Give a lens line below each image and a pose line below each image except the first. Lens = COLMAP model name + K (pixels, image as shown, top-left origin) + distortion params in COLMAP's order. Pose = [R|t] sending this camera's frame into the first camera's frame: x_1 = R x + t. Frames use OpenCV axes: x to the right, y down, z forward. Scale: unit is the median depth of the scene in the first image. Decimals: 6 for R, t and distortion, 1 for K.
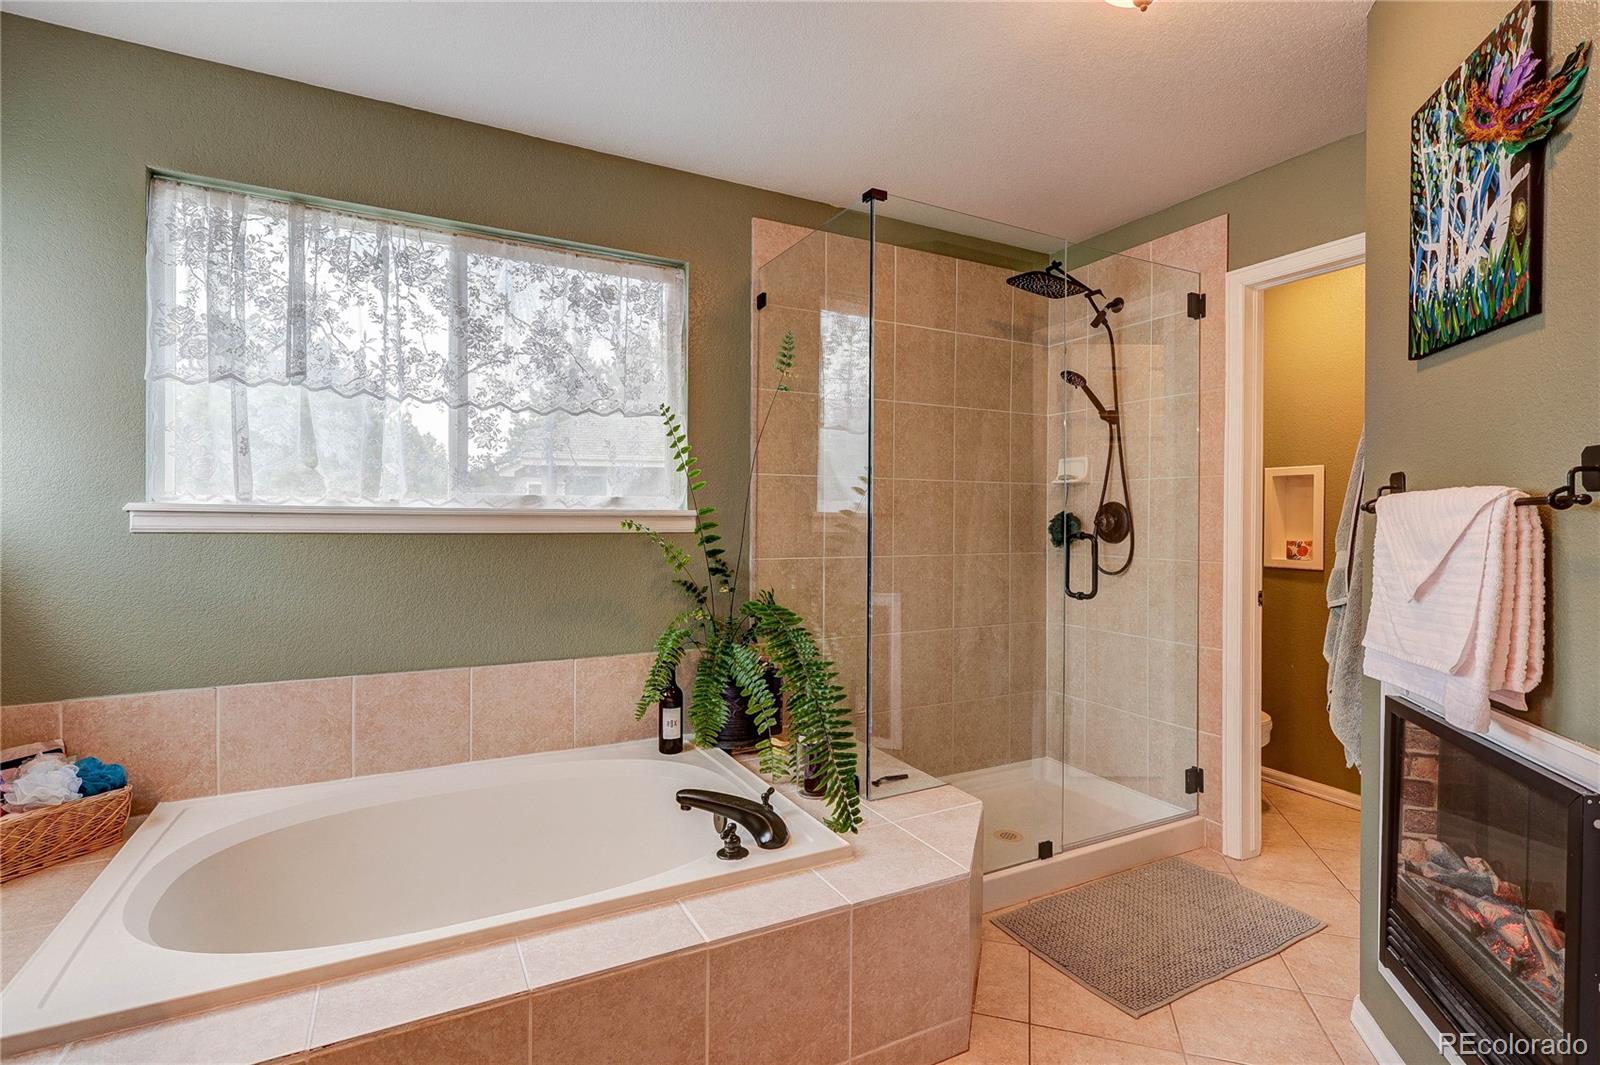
lens RADIAL K [[764.9, 0, 803.1], [0, 764.9, 522.8], [0, 0, 1]] dist [0.000792, -0.001708]
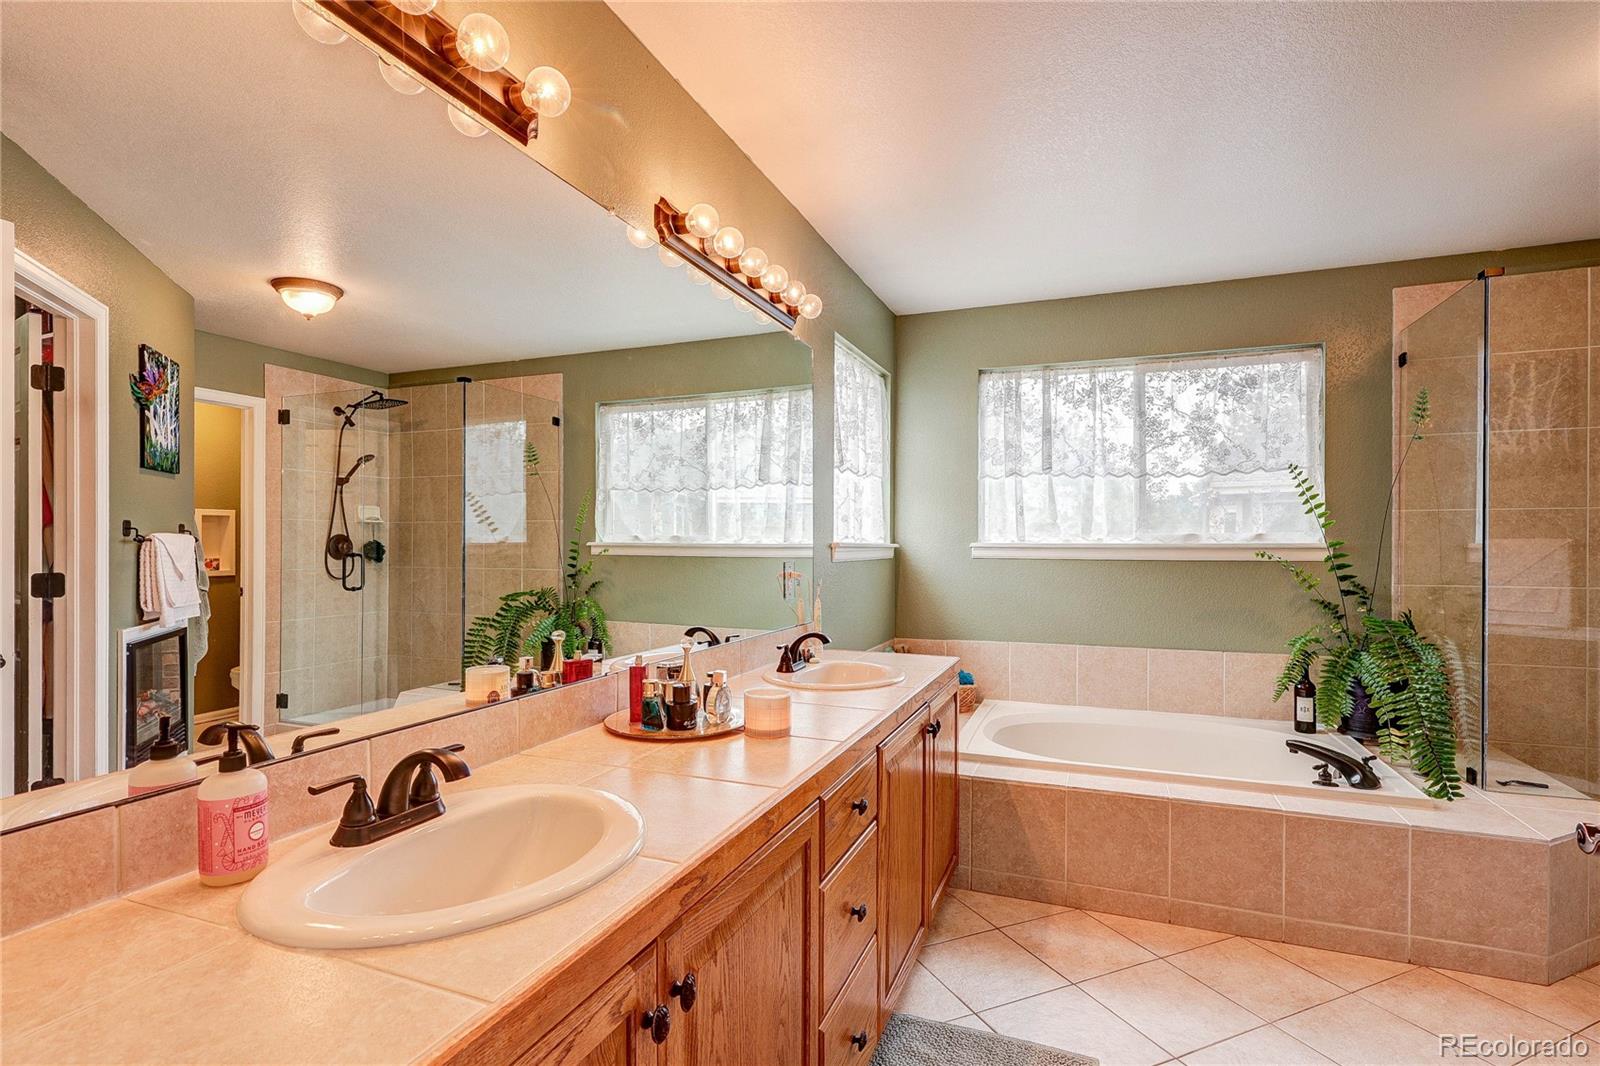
lens RADIAL K [[764.9, 0, 803.2], [0, 764.9, 545.8], [0, 0, 1]] dist [0.000792, -0.001708]
pose [[0.655207, -0.005743, -0.755428, 0.260964], [-0.000170, 0.999970, -0.007750, -0.002592], [0.755450, 0.005206, 0.655186, -0.504816]]
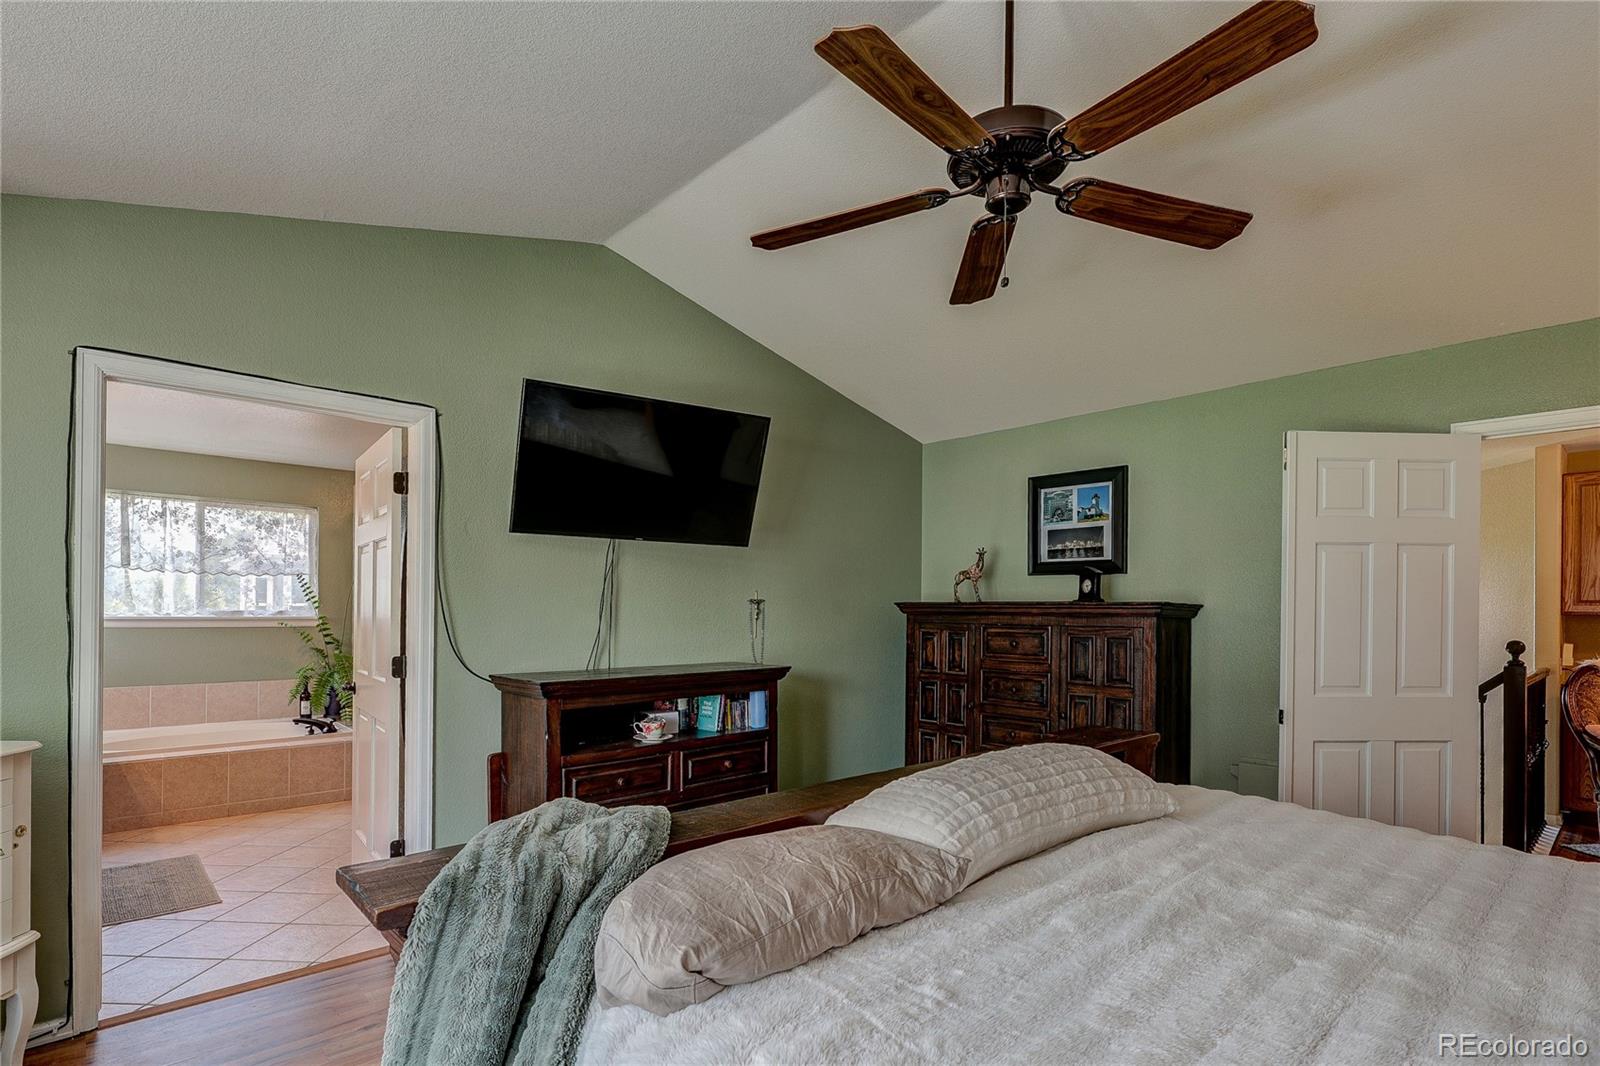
lens RADIAL K [[764.9, 0, 804.8], [0, 764.9, 607.9], [0, 0, 1]] dist [0.000792, -0.001708]
pose [[0.963022, 0.001661, 0.269419, 0.710635], [-0.000346, 0.999988, -0.004930, -0.035578], [-0.269424, 0.004654, 0.963010, -1.777017]]
